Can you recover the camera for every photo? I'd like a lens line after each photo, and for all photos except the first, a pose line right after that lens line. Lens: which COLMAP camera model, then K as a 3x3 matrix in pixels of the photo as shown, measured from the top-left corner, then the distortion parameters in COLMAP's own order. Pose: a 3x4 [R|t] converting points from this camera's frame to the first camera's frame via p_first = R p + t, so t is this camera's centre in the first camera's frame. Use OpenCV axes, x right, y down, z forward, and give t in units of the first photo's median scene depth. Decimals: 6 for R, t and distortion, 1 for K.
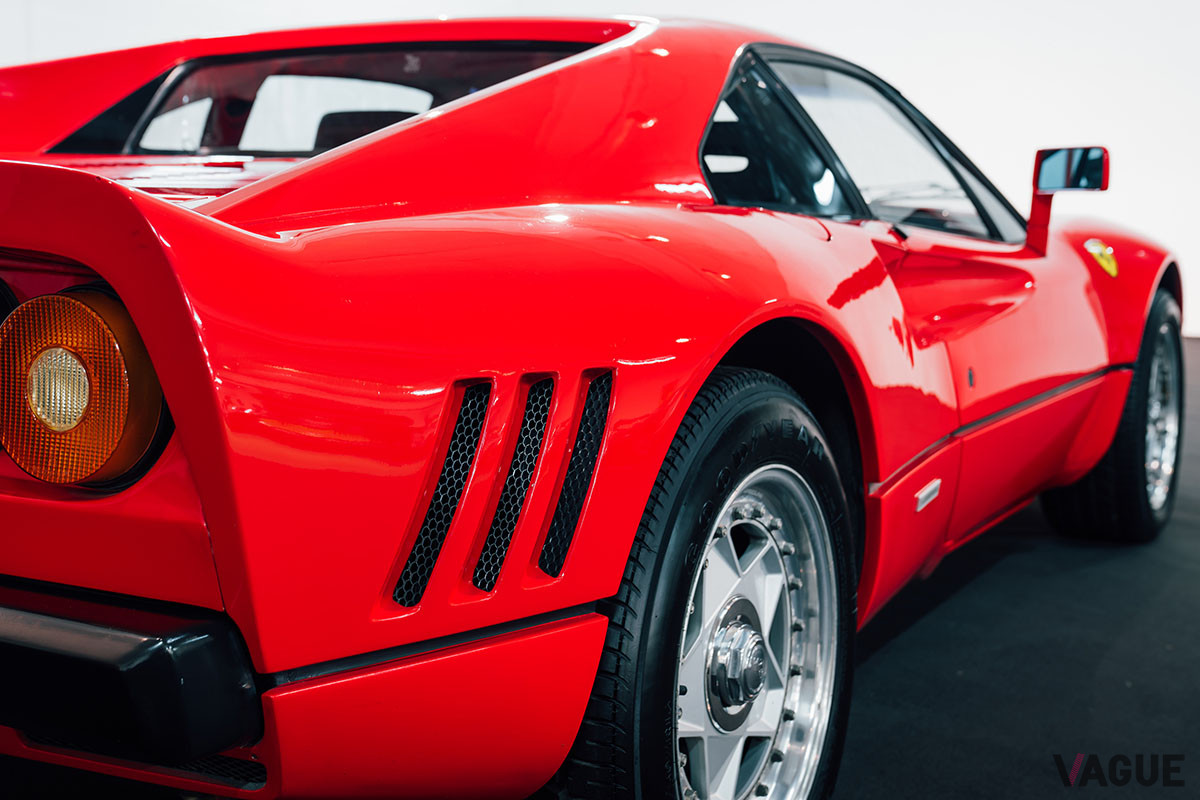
lens RADIAL K [[1442.3, 0, 599.0], [0, 1442.3, 399.9], [0, 0, 1]] dist [0.093268, 0.000000]
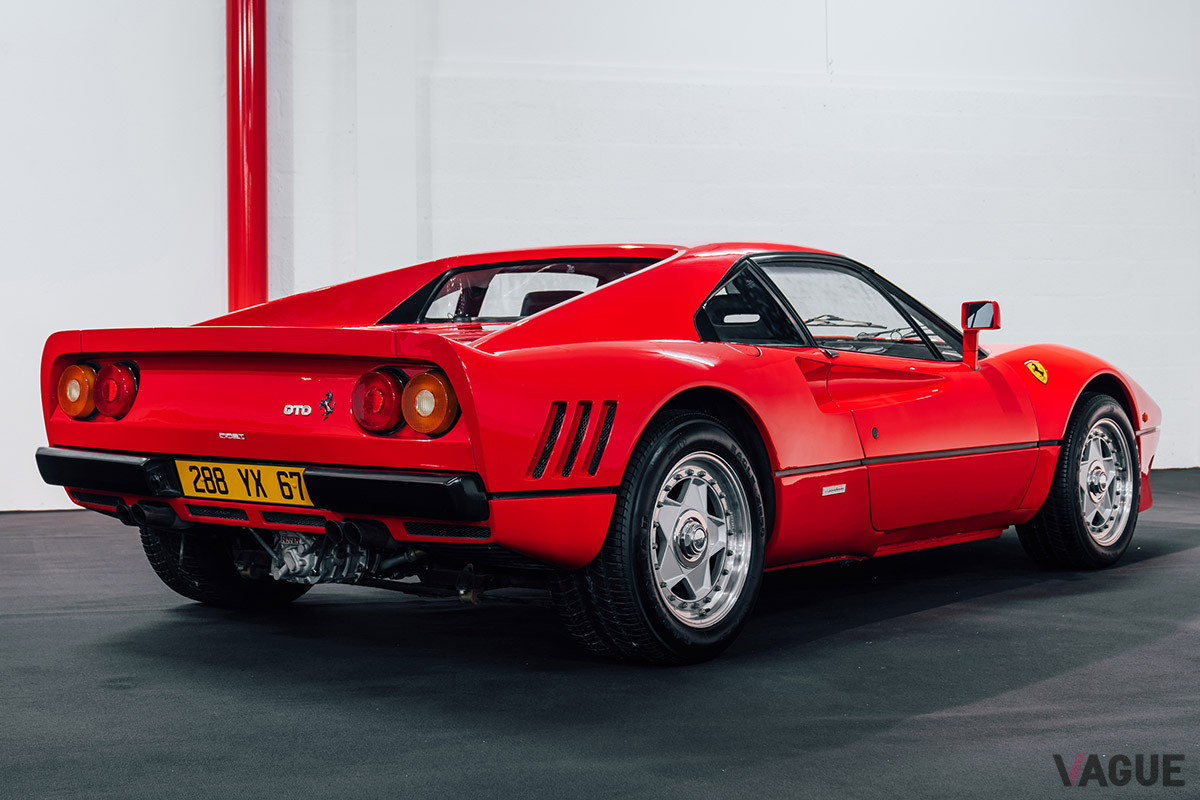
lens RADIAL K [[1422.4, 0, 597.2], [0, 1422.4, 399.7], [0, 0, 1]] dist [0.111688, 0.000000]
pose [[0.987991, -0.017963, -0.153467, 0.205242], [0.002461, 0.994923, -0.100607, 0.130940], [0.154495, 0.099021, 0.983019, -0.864063]]
